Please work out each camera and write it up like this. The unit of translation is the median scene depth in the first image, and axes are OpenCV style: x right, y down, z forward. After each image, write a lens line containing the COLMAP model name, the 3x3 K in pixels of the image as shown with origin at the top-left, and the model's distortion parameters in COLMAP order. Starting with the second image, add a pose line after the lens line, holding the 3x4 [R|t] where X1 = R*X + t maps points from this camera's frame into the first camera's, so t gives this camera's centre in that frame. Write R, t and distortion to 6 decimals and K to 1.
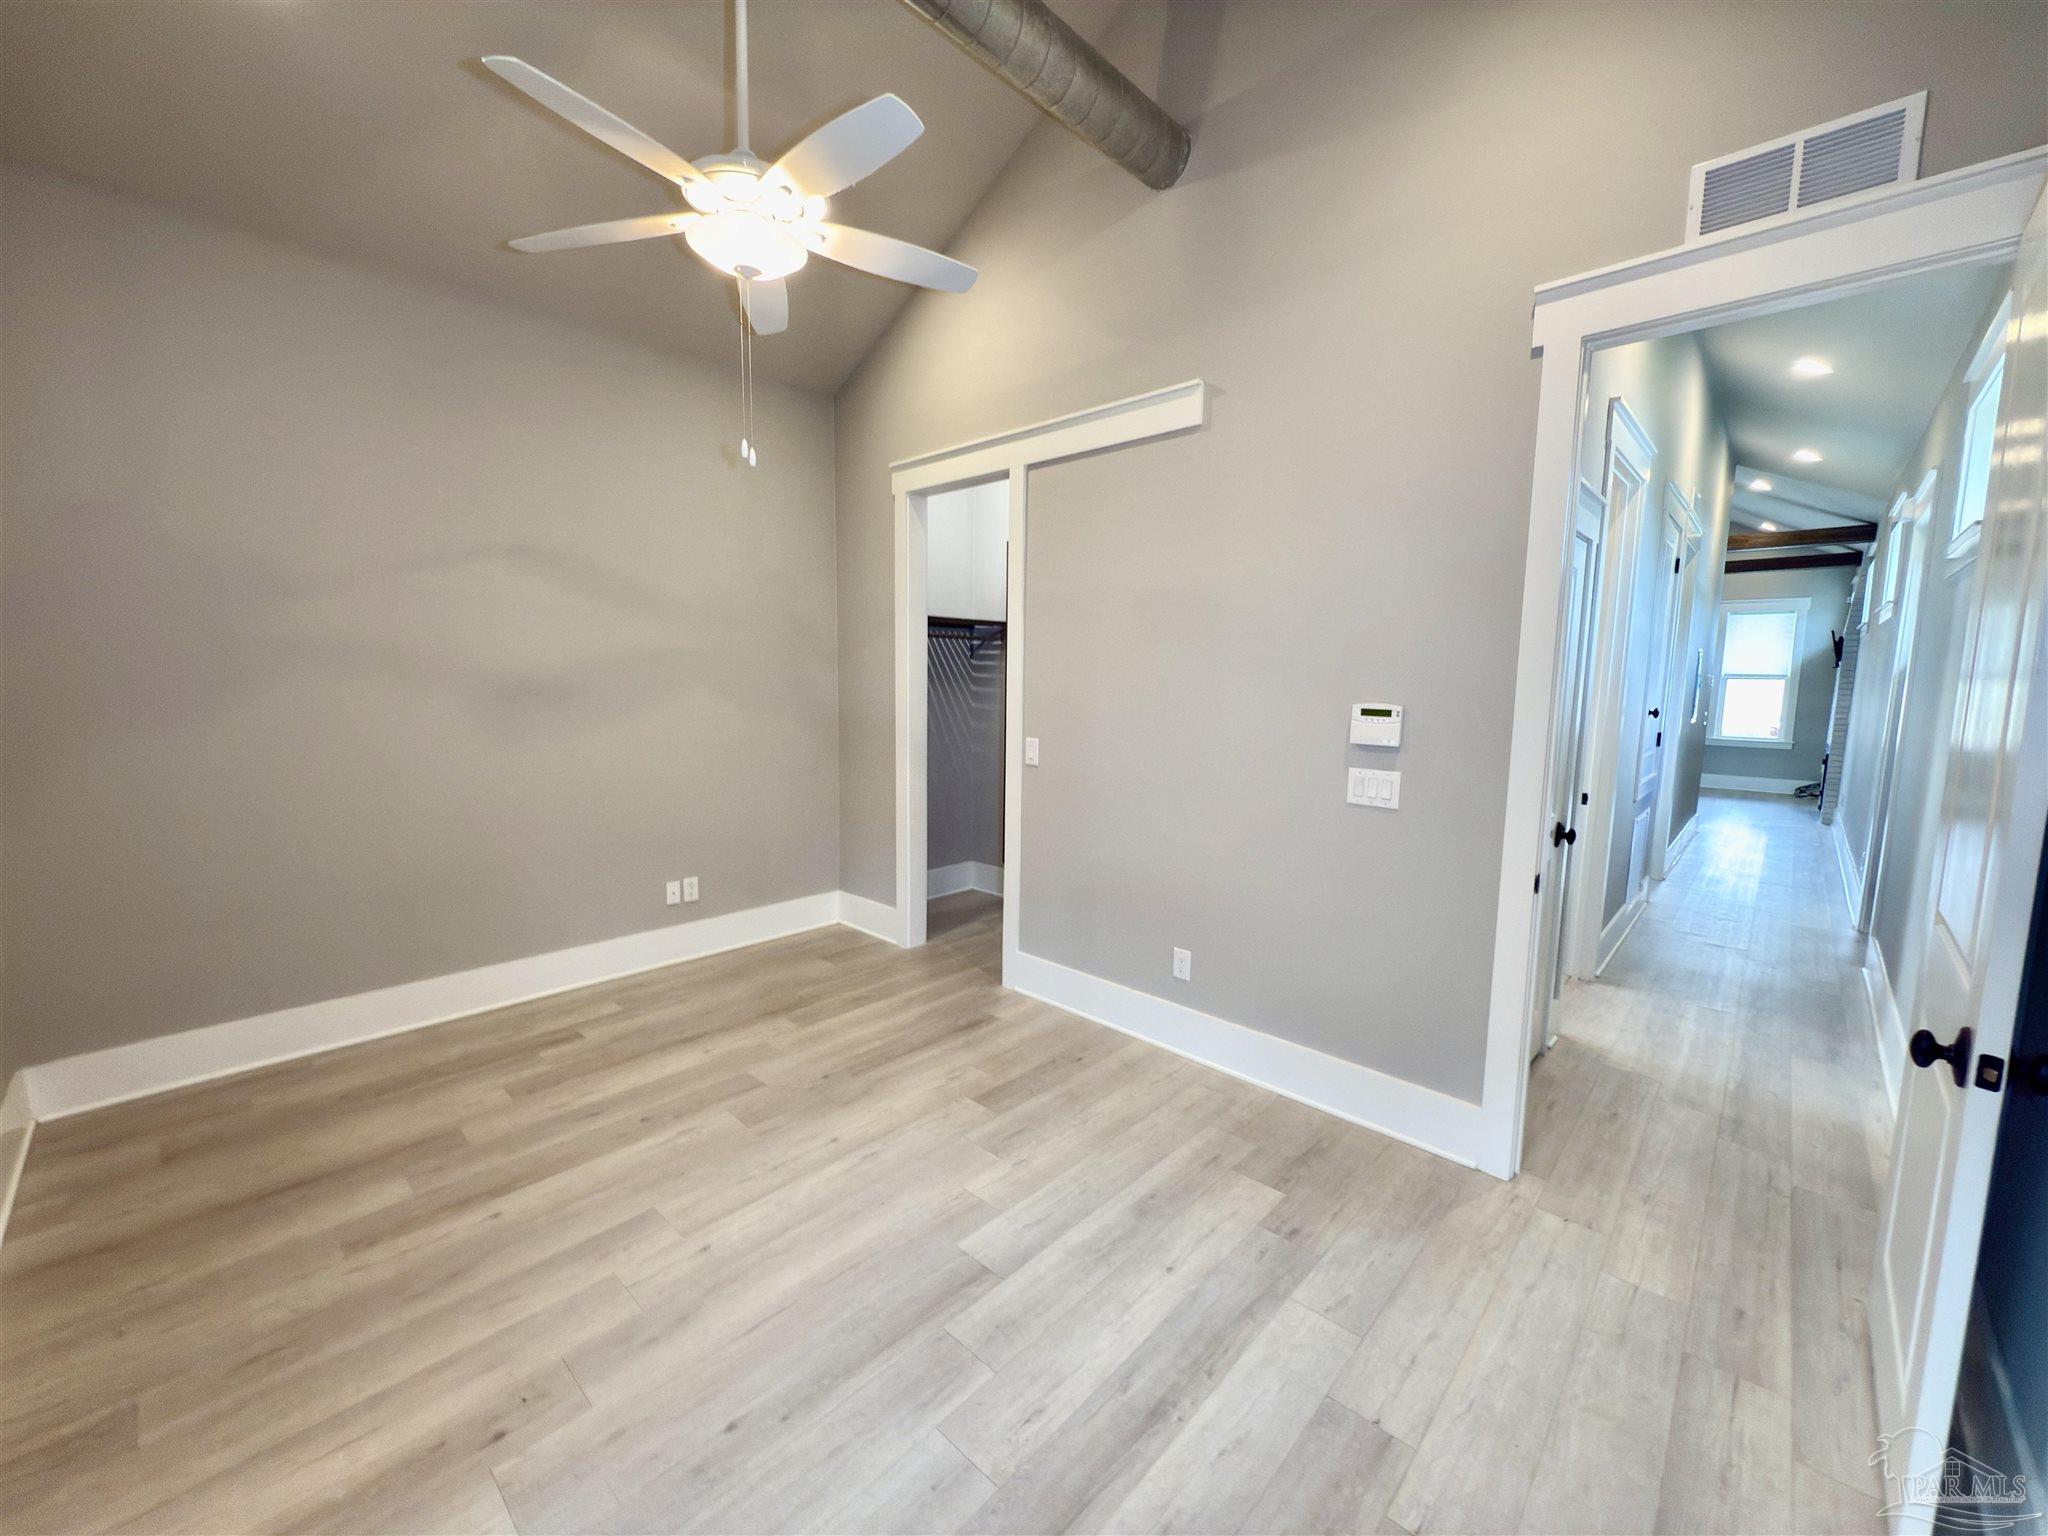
lens RADIAL K [[817.8, 0, 1022.5], [0, 817.8, 771.4], [0, 0, 1]] dist [0.002093, 0.000300]
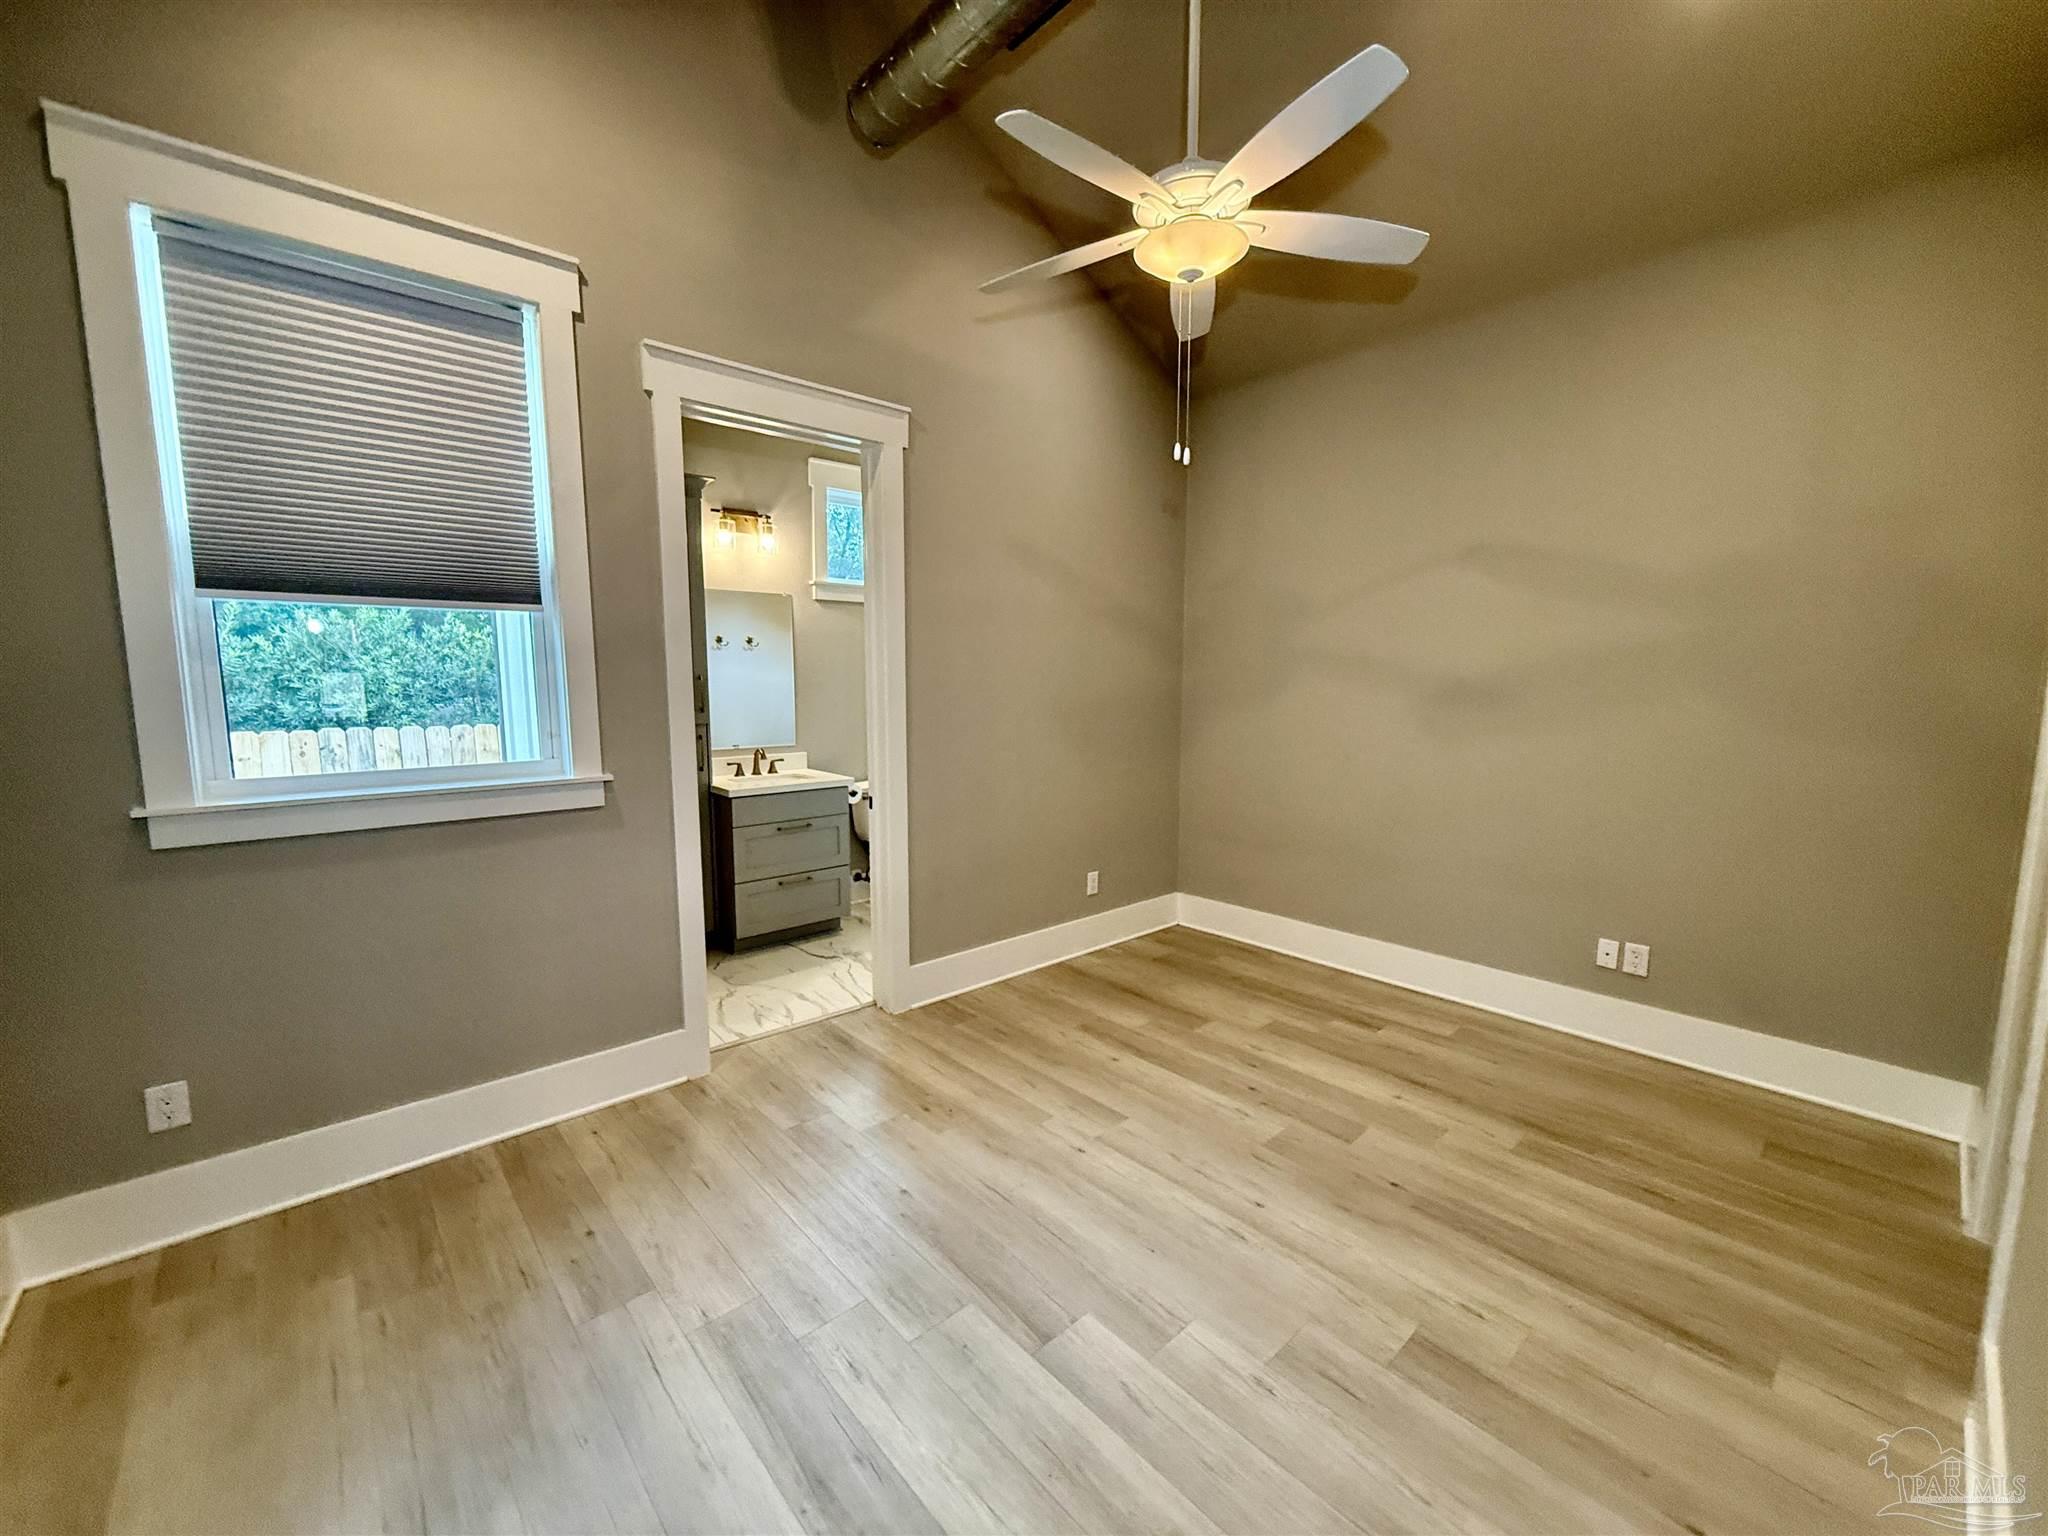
lens RADIAL K [[817.8, 0, 1022.5], [0, 817.8, 771.4], [0, 0, 1]] dist [0.002093, 0.000300]
pose [[-0.084630, 0.104096, -0.990960, 0.622267], [-0.120956, 0.986100, 0.113915, -0.074018], [0.989044, 0.129503, -0.070863, 0.775206]]
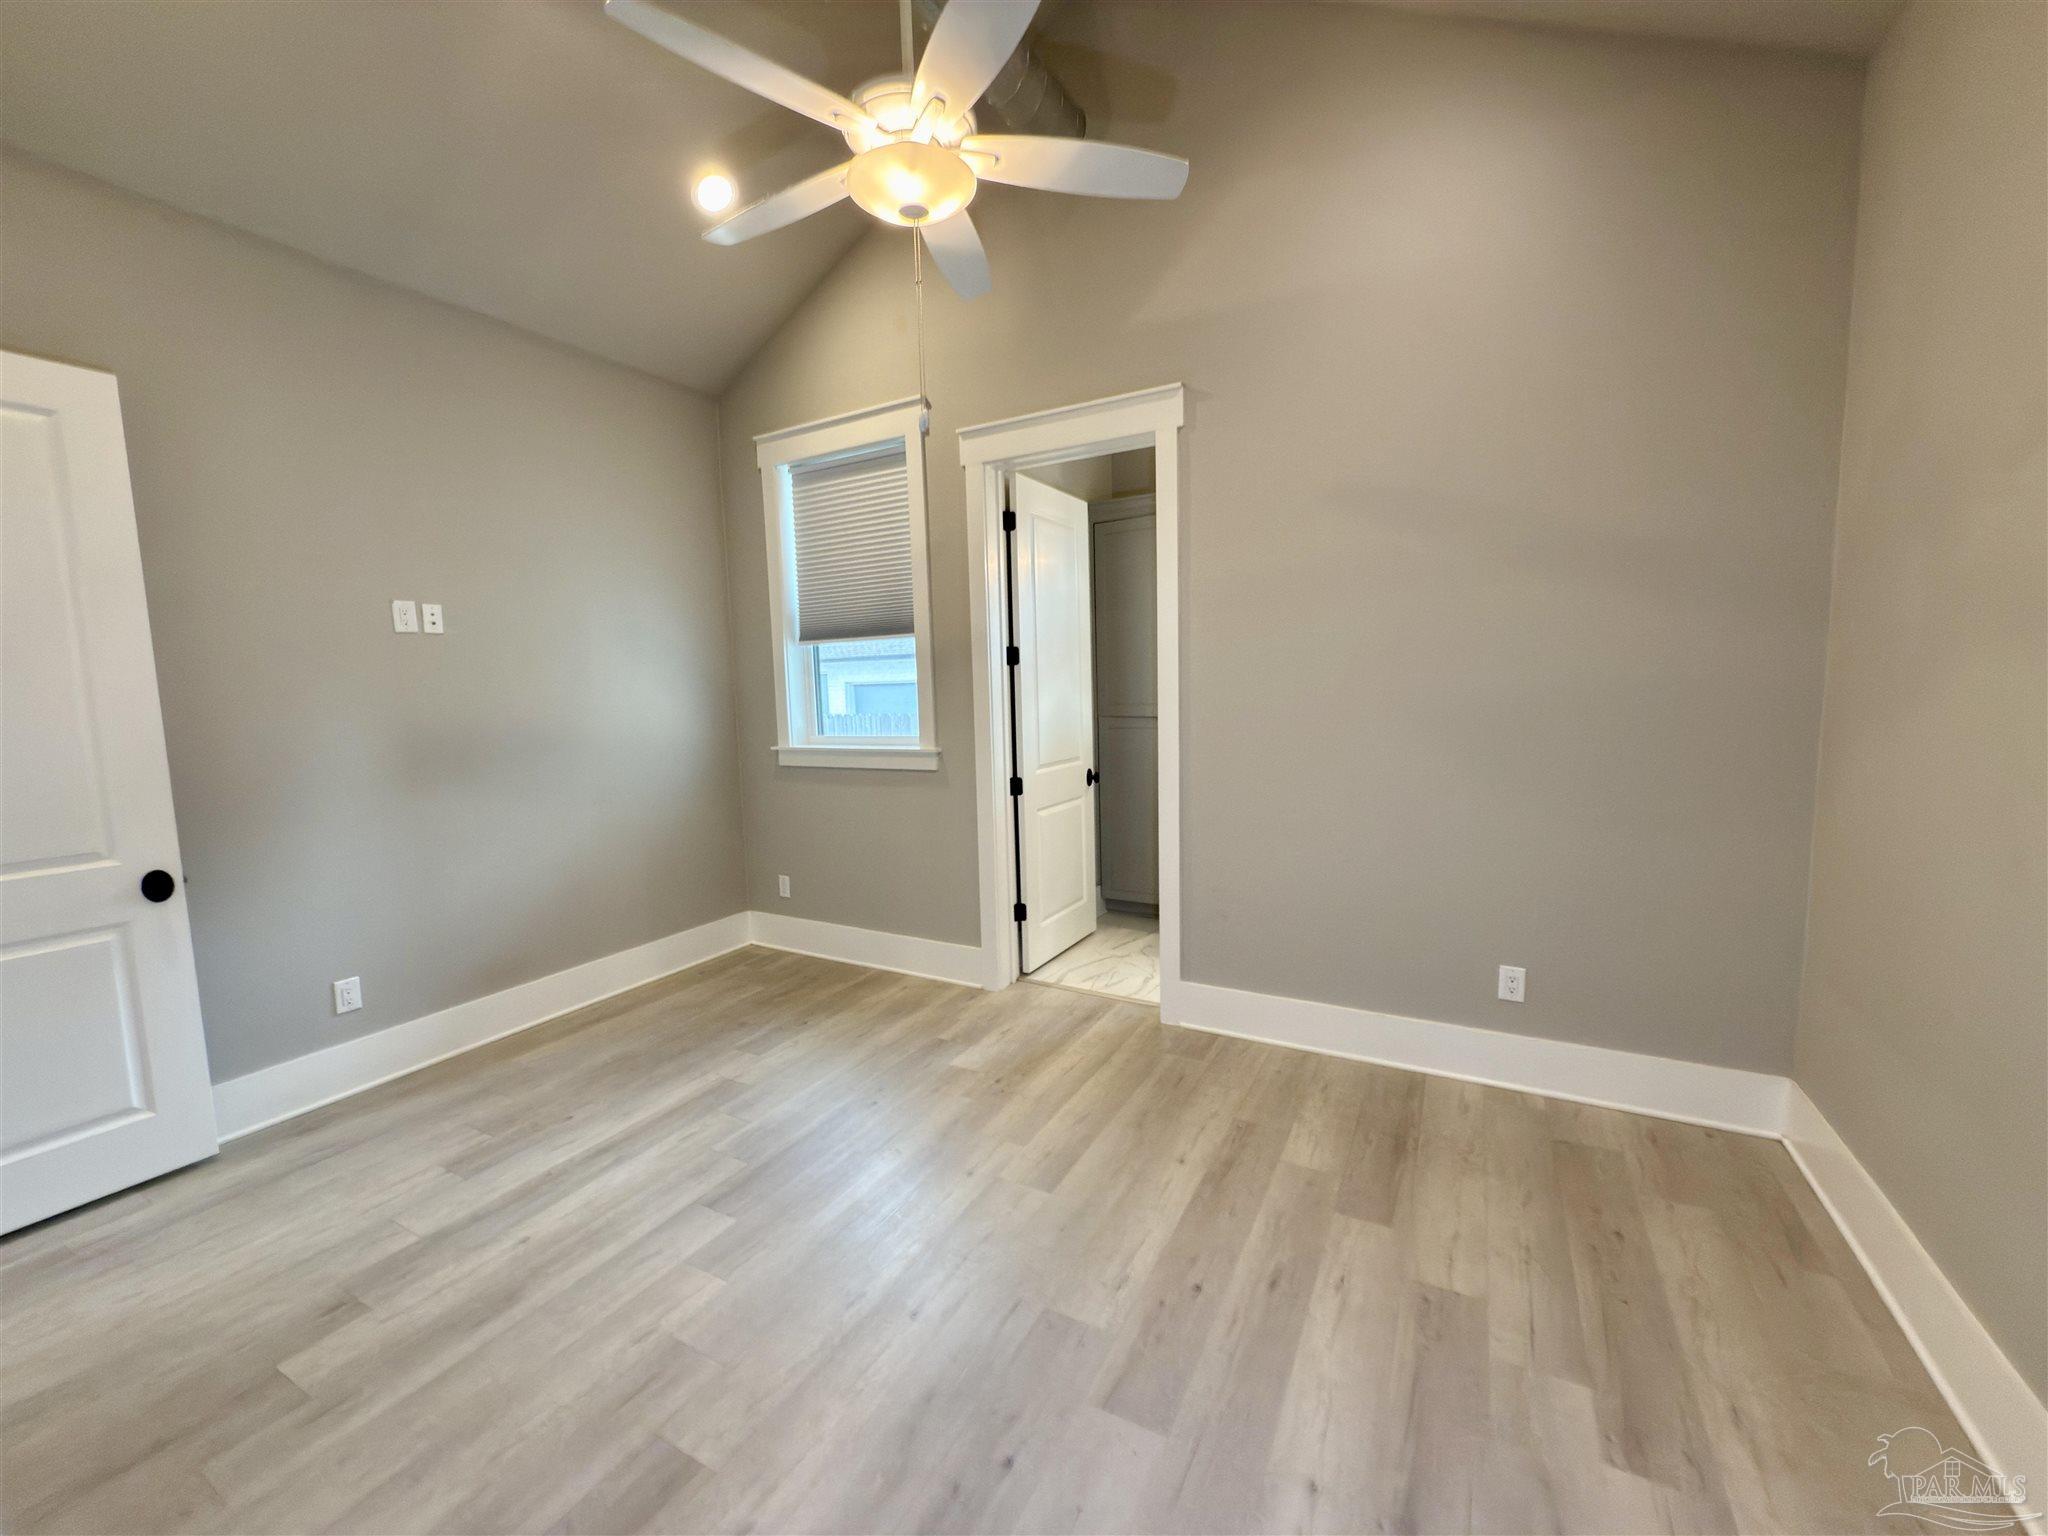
lens RADIAL K [[817.8, 0, 1022.5], [0, 817.8, 771.4], [0, 0, 1]] dist [0.002093, 0.000300]
pose [[-0.969485, 0.042625, -0.241417, -0.173578], [-0.012300, 0.975070, 0.221557, -0.180491], [0.244843, 0.217766, -0.944791, 1.646590]]
